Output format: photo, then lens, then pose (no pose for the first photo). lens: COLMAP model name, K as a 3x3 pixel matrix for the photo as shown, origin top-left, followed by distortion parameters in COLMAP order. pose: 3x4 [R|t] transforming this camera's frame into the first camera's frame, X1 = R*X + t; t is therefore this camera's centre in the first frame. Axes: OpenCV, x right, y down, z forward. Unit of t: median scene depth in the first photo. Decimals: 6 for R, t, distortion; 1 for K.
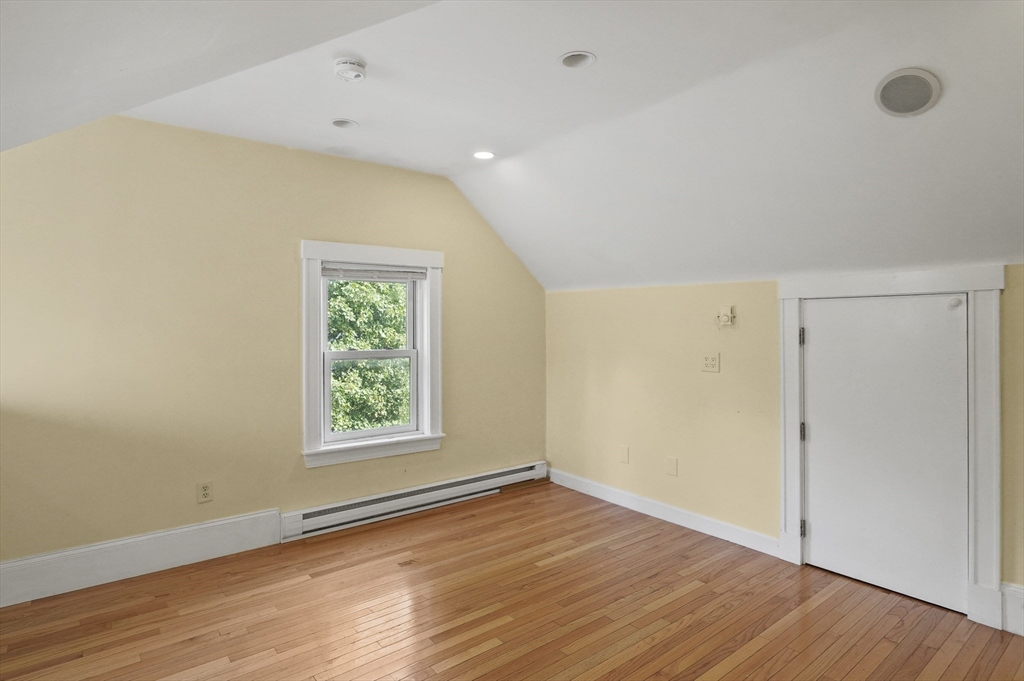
lens RADIAL K [[538.3, 0, 509.6], [0, 538.3, 330.1], [0, 0, 1]] dist [-0.019727, 0.006774]
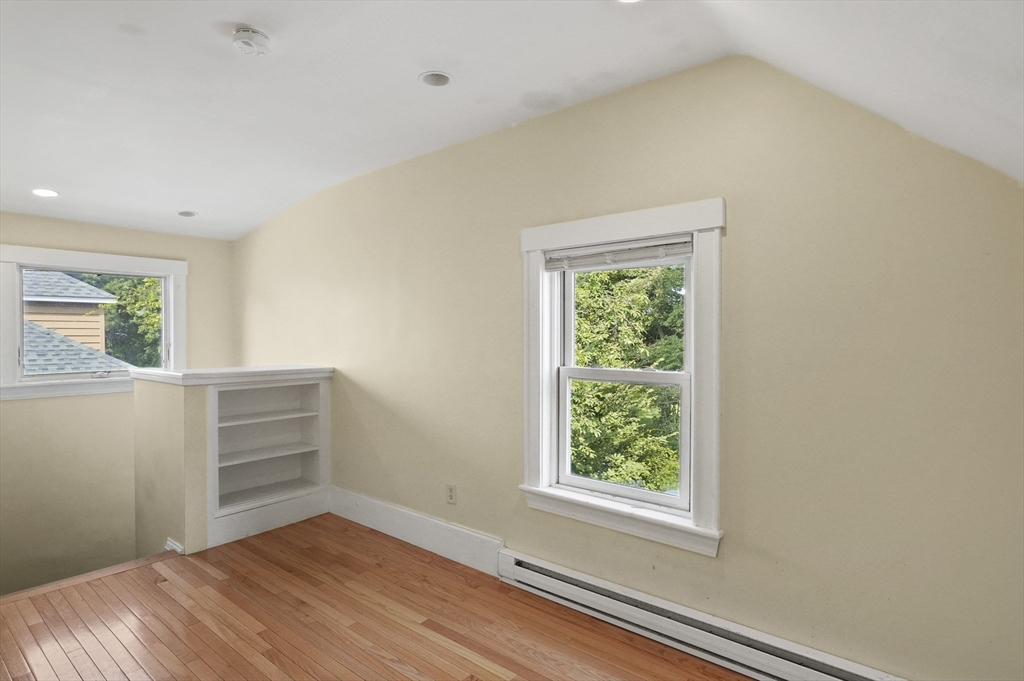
lens RADIAL K [[538.3, 0, 506.3], [0, 538.3, 342.6], [0, 0, 1]] dist [-0.019727, 0.006774]
pose [[0.206579, 0.017132, -0.978280, 0.436866], [-0.011492, 0.999820, 0.015082, -0.006386], [0.978363, 0.008127, 0.206738, 0.829978]]
